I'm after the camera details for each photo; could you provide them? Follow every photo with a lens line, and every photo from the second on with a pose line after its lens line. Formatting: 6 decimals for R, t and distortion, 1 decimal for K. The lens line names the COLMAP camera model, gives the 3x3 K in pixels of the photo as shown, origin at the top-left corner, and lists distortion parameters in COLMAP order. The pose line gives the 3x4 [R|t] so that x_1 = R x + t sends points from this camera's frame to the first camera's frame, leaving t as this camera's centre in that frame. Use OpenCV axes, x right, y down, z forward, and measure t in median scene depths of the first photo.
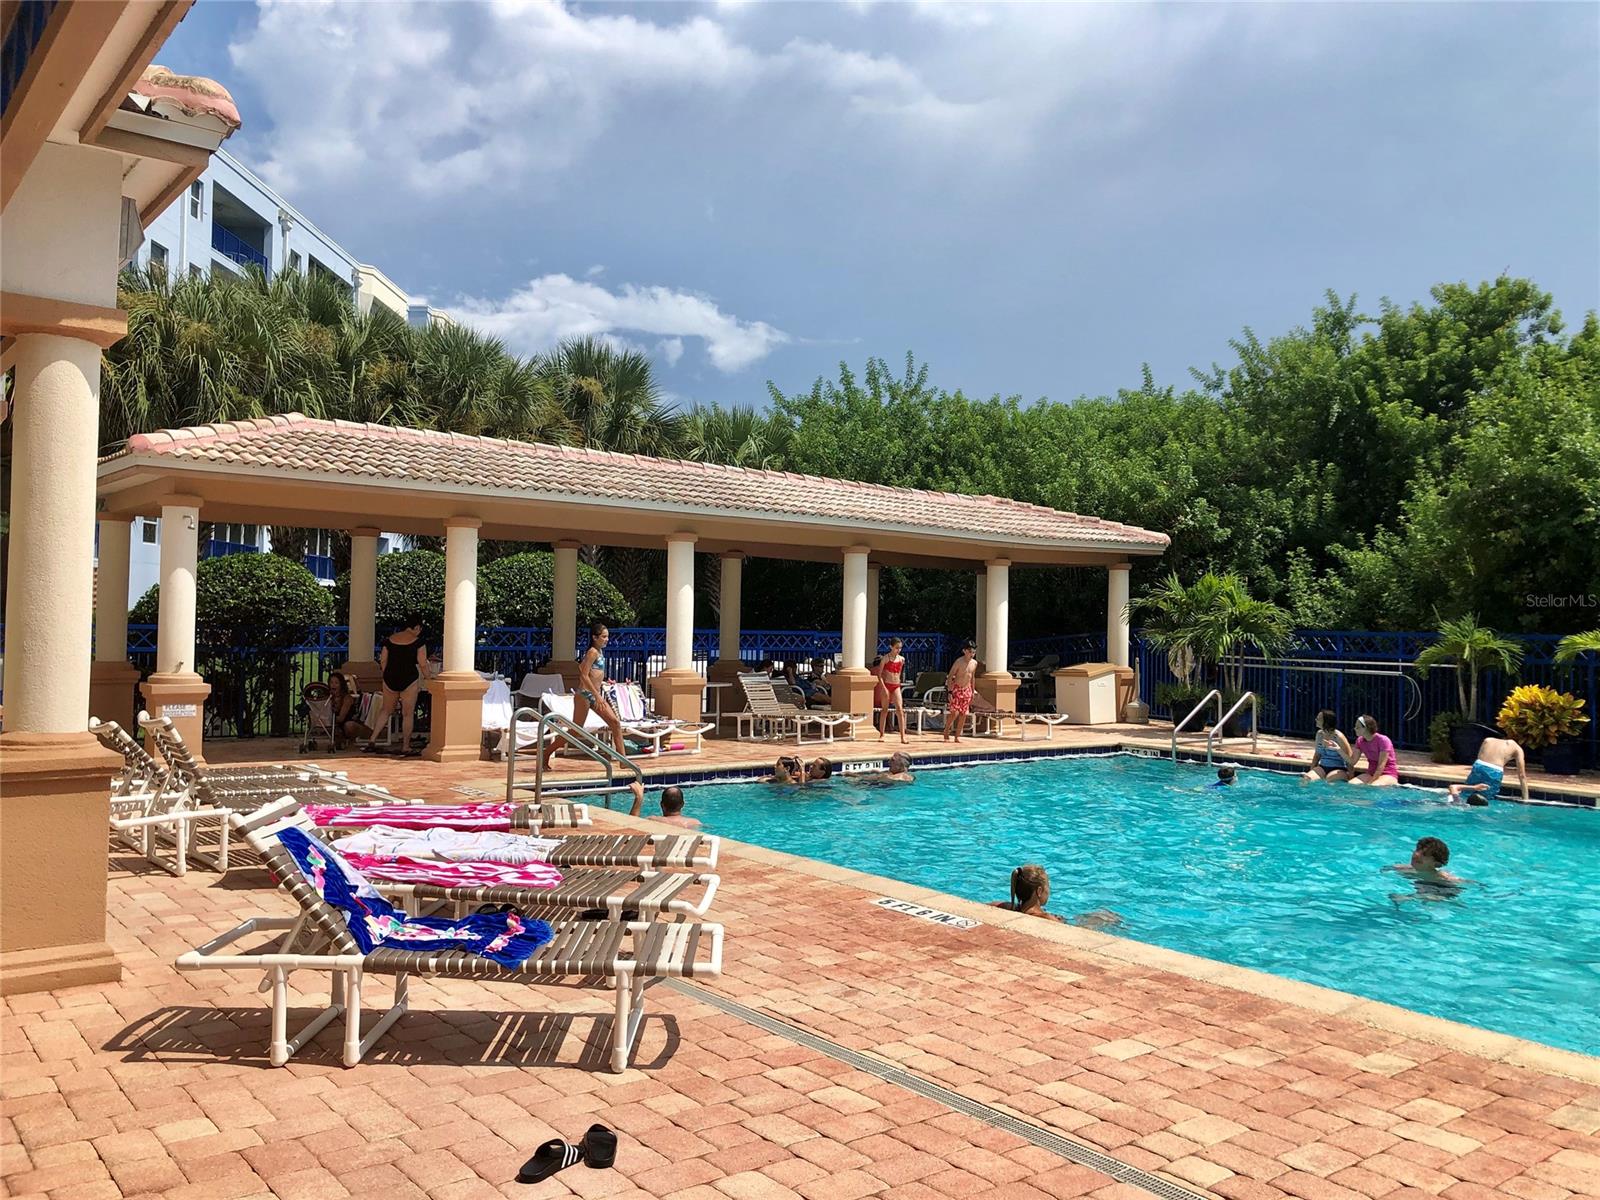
lens RADIAL K [[1333.2, 0, 797.6], [0, 1333.2, 600.1], [0, 0, 1]] dist [0.014998, -0.002118]
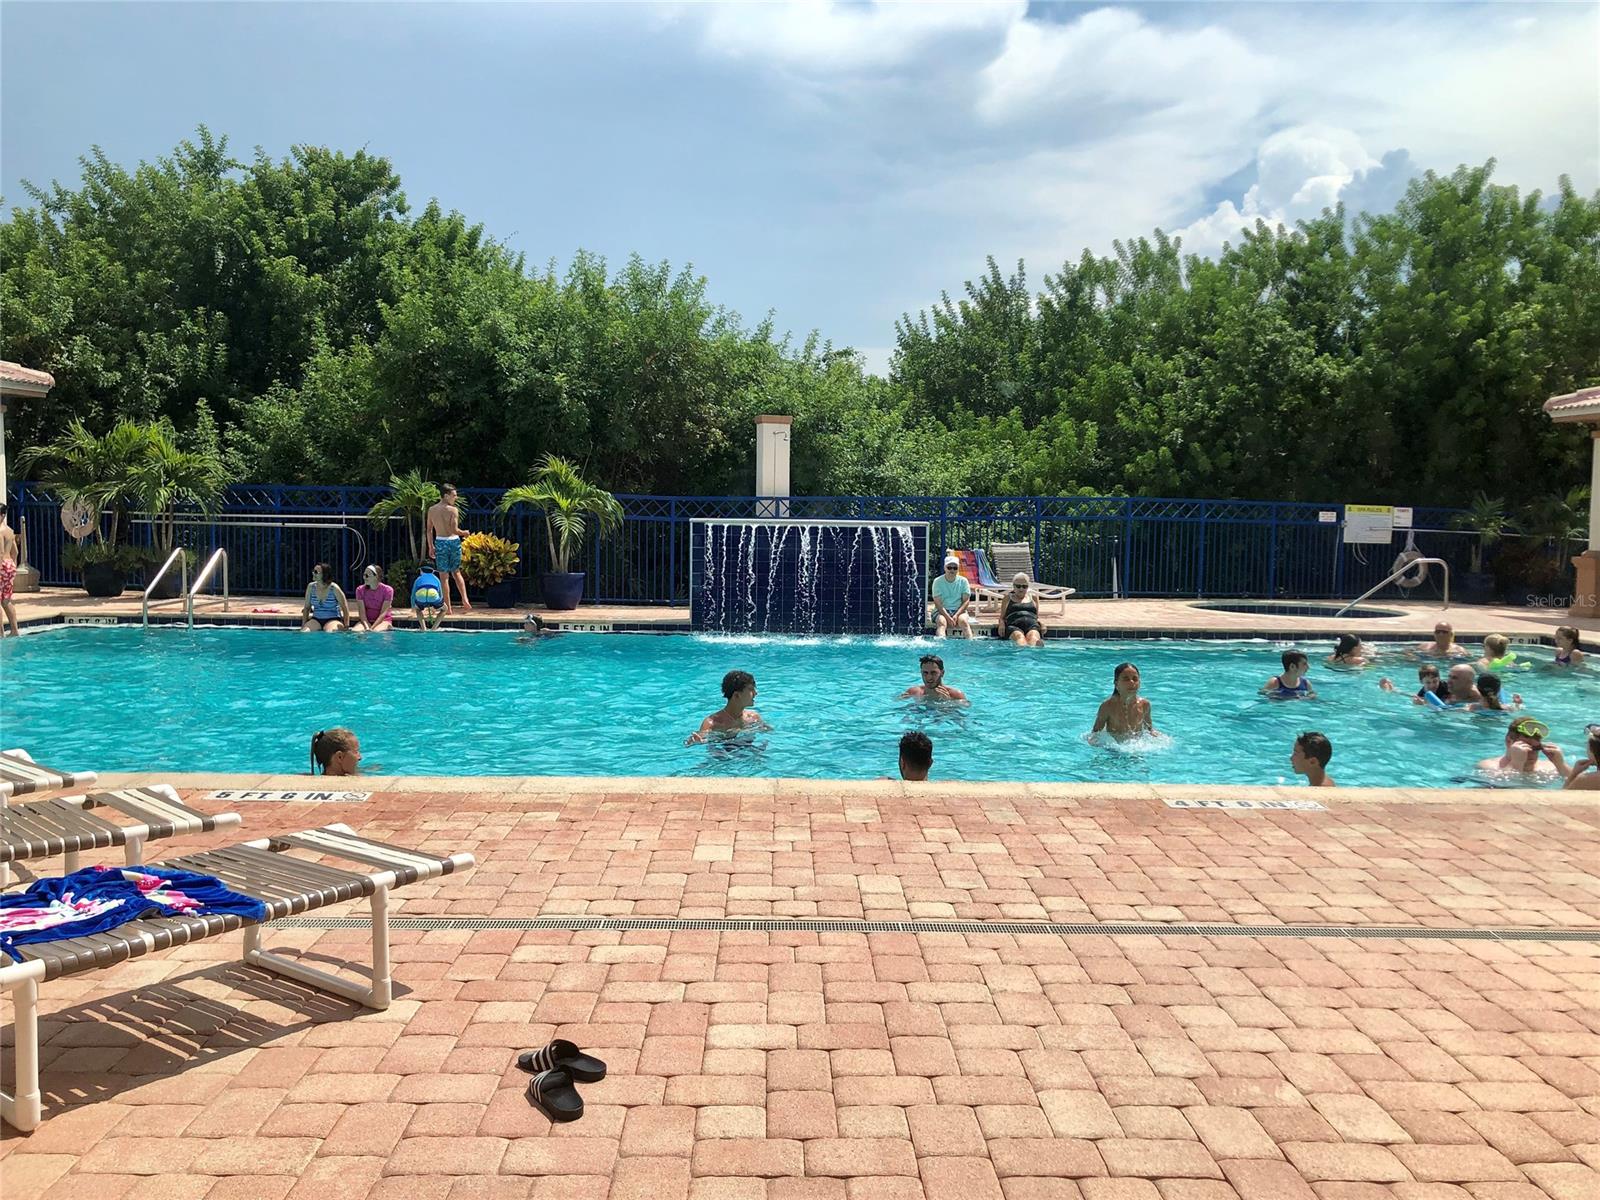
lens RADIAL K [[1333.2, 0, 797.6], [0, 1333.2, 600.1], [0, 0, 1]] dist [0.014998, -0.002118]
pose [[0.590389, -0.066511, 0.804374, -0.191753], [-0.016610, 0.995387, 0.094497, 0.008679], [-0.806948, -0.069150, 0.586560, 0.106326]]
